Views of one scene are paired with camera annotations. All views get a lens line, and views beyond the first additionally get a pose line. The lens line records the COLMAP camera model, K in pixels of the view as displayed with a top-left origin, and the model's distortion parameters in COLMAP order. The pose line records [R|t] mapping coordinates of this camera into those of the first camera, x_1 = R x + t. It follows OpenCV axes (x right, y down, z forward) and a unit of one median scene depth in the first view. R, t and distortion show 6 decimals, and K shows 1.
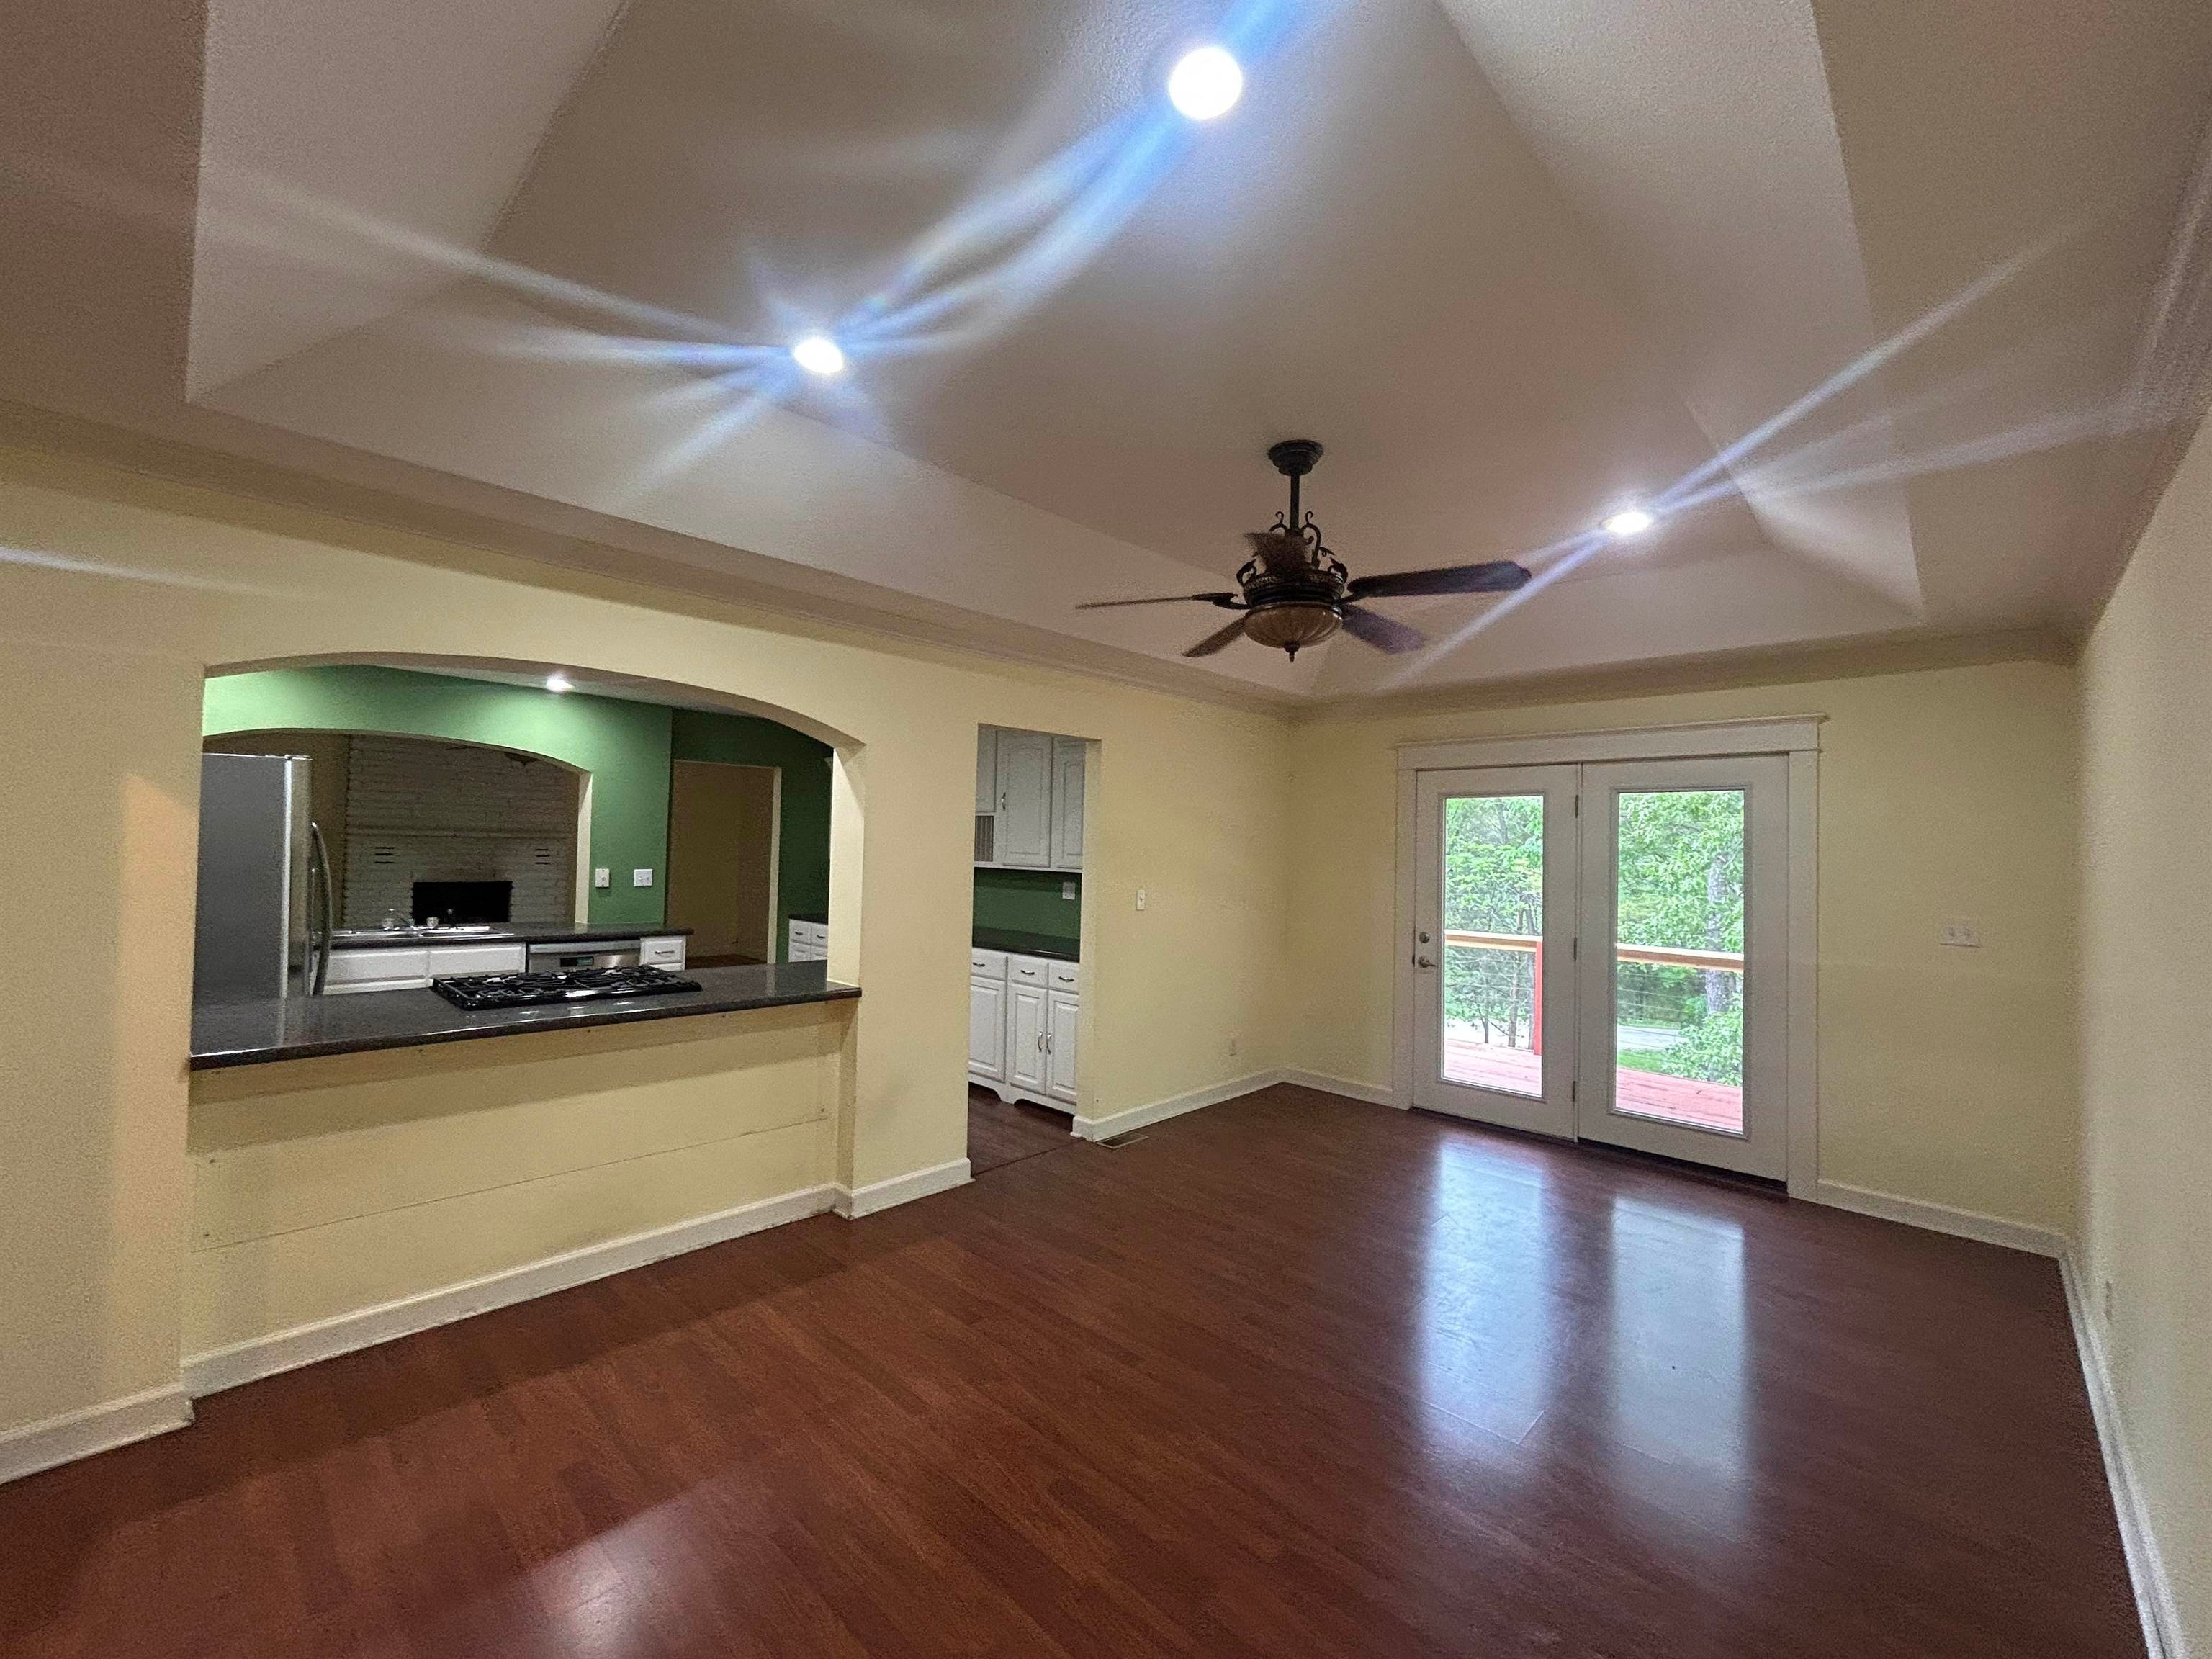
lens RADIAL K [[901.1, 0, 1111.6], [0, 901.1, 825.8], [0, 0, 1]] dist [-0.000350, -0.000085]
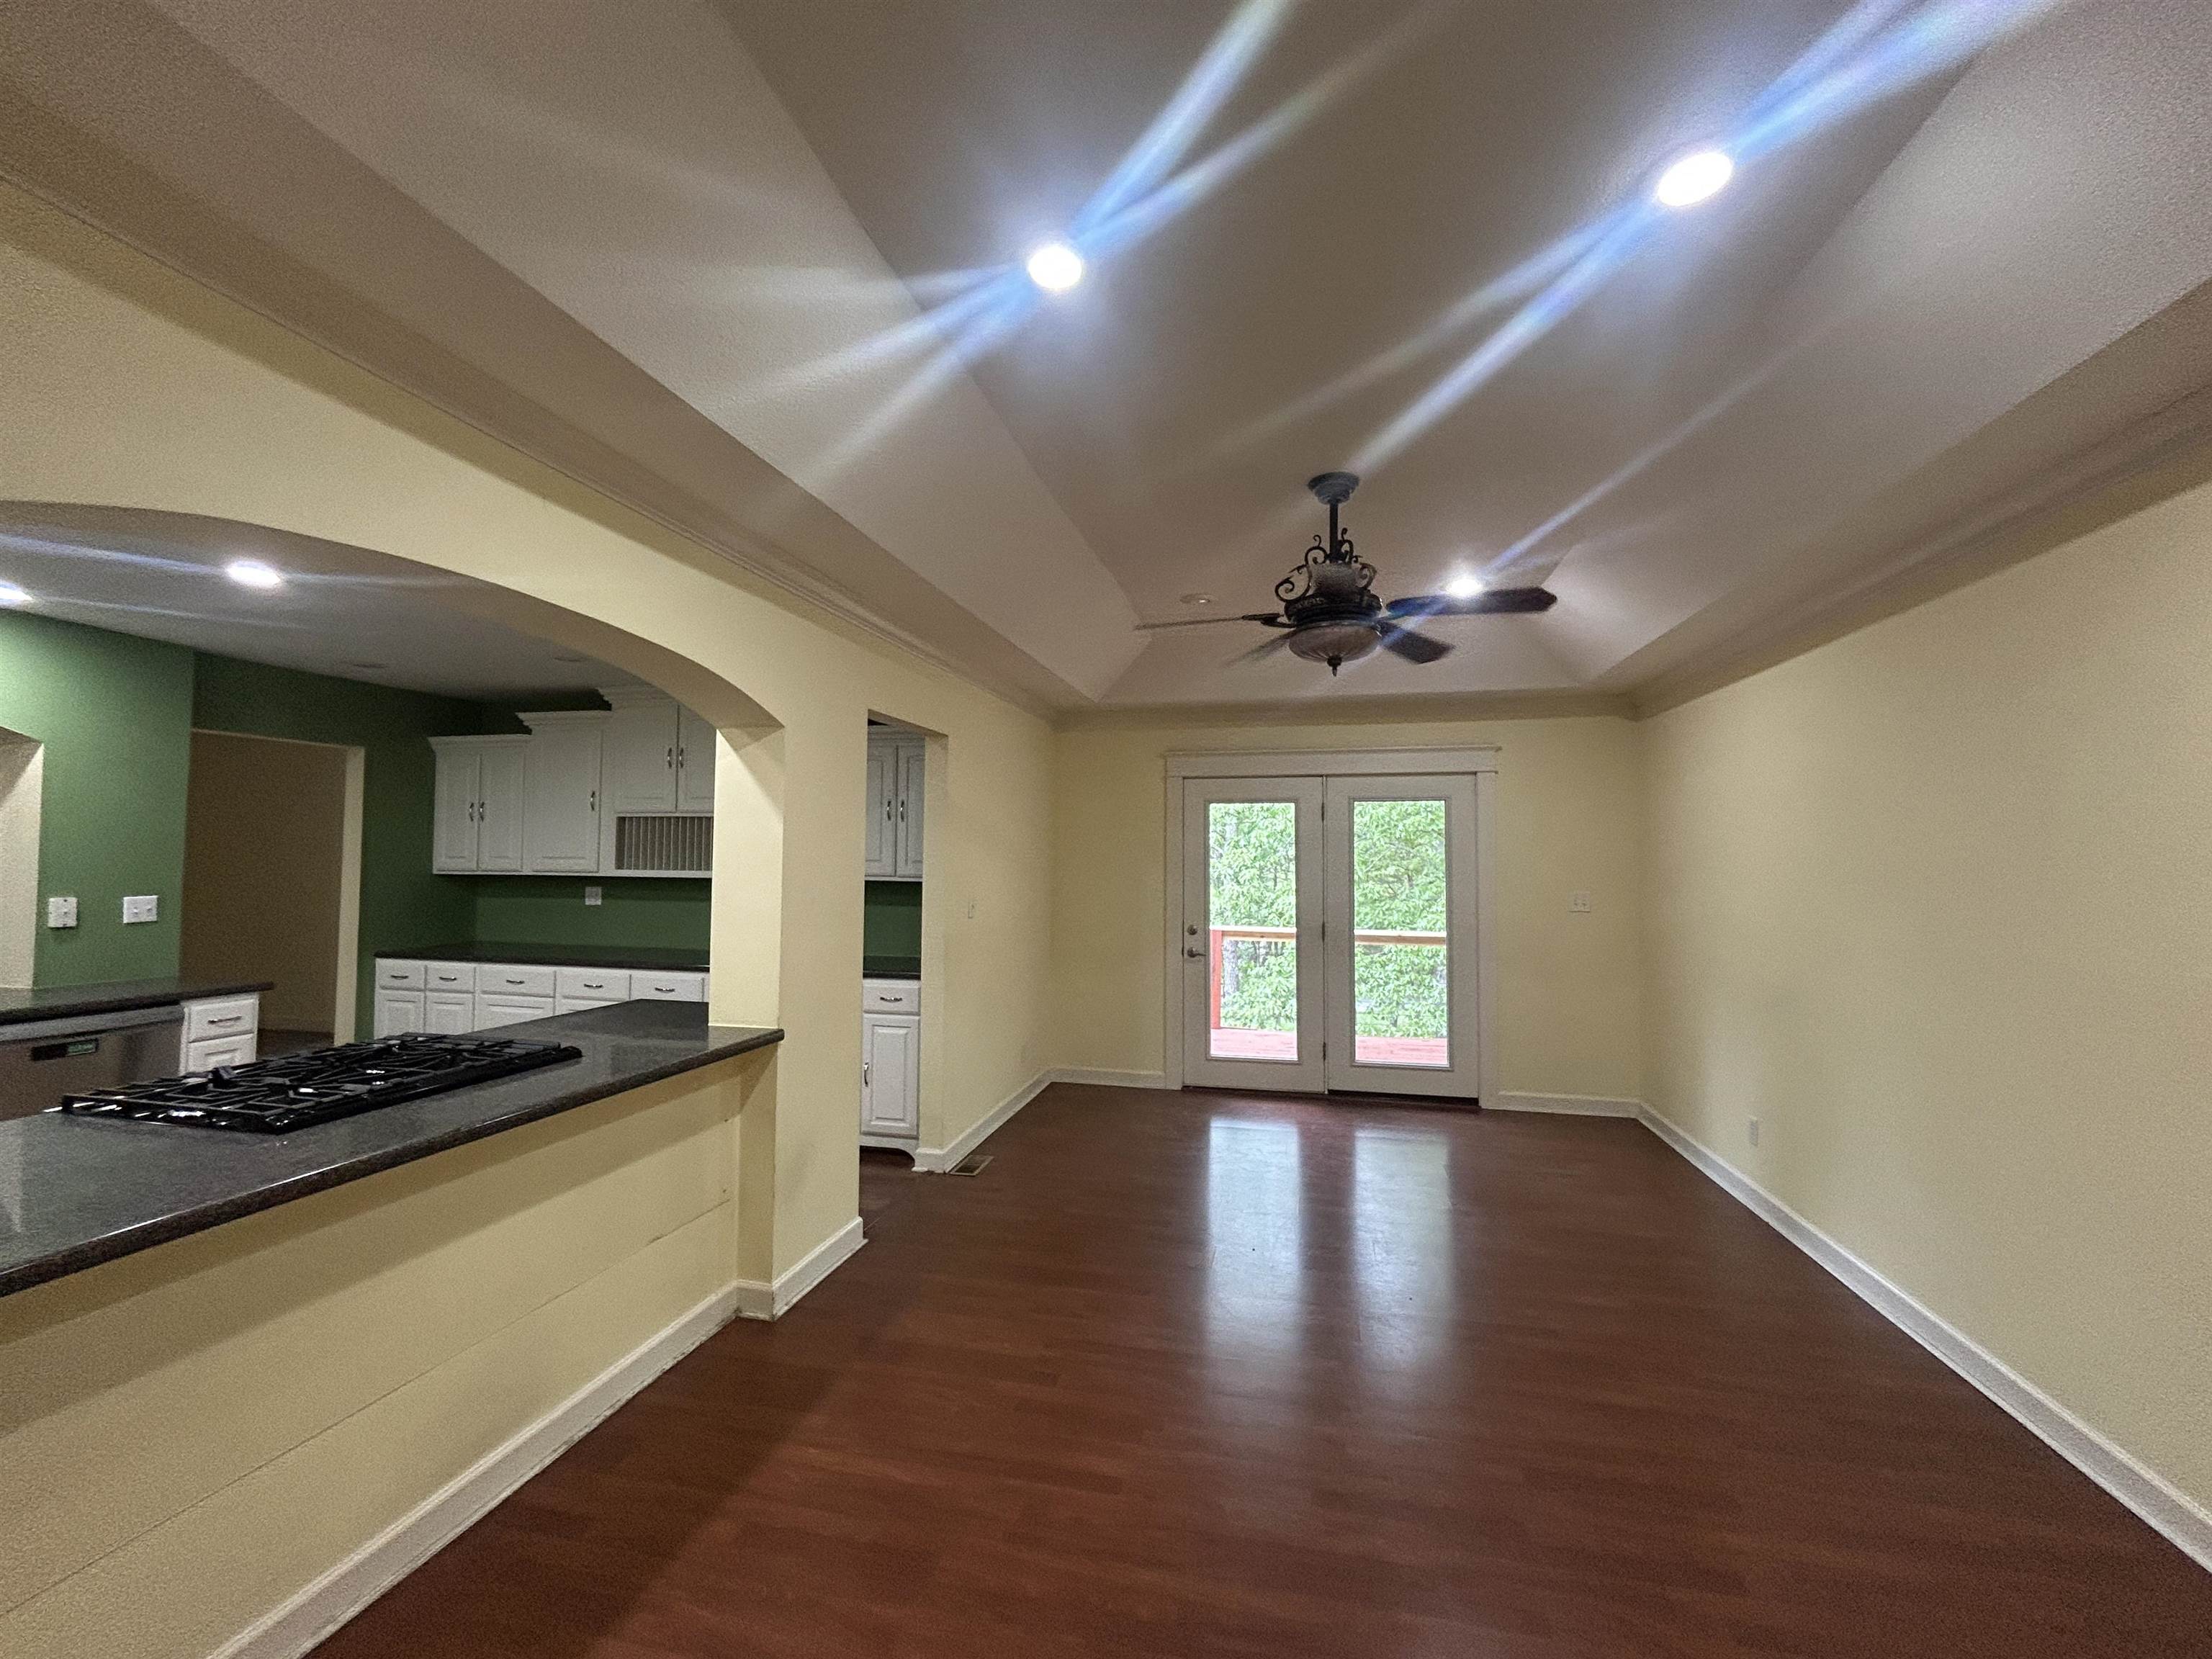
lens RADIAL K [[901.1, 0, 1111.6], [0, 901.1, 825.8], [0, 0, 1]] dist [-0.000350, -0.000085]
pose [[0.858501, 0.001448, 0.512810, -0.357692], [0.000754, 0.999991, -0.004086, 0.001260], [-0.512811, 0.003895, 0.858492, 0.127480]]
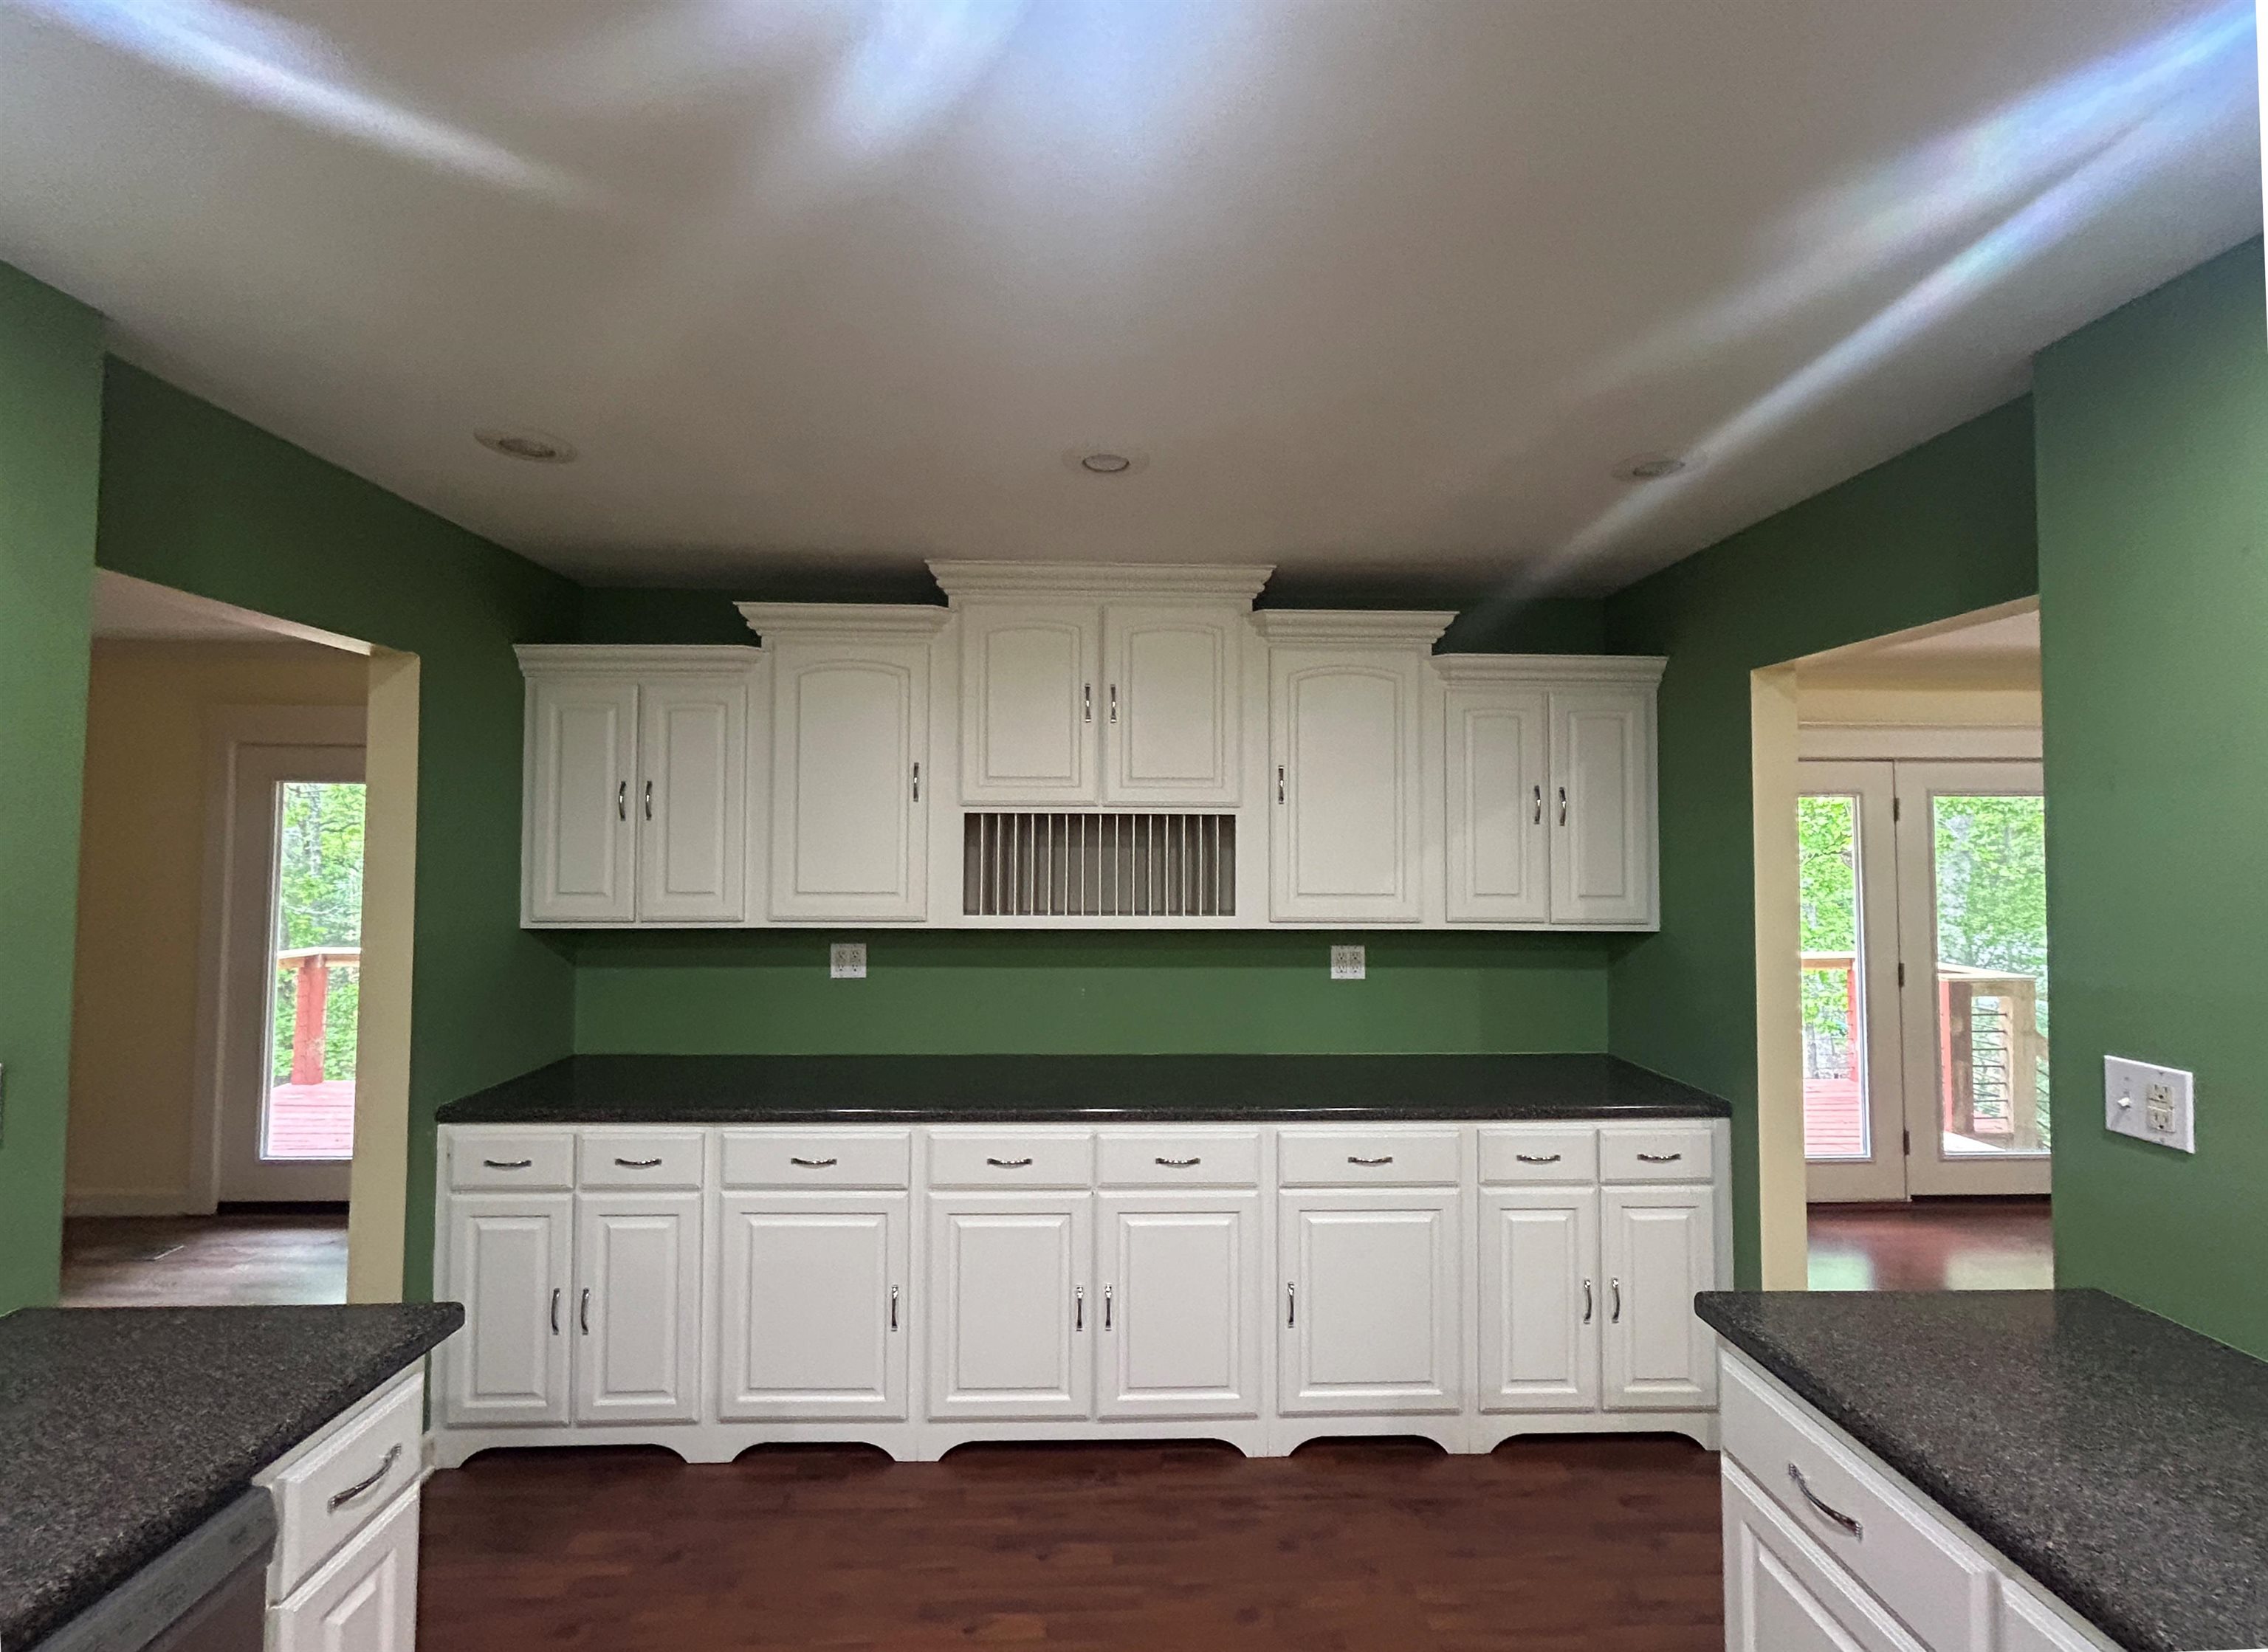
lens RADIAL K [[954.7, 0, 1140.4], [0, 954.7, 814.7], [0, 0, 1]] dist [-0.000337, 0.000252]
pose [[0.705414, 0.004697, 0.708780, -0.678496], [-0.003852, 0.999989, -0.002793, -0.013247], [-0.708785, -0.000760, 0.705424, 0.921898]]
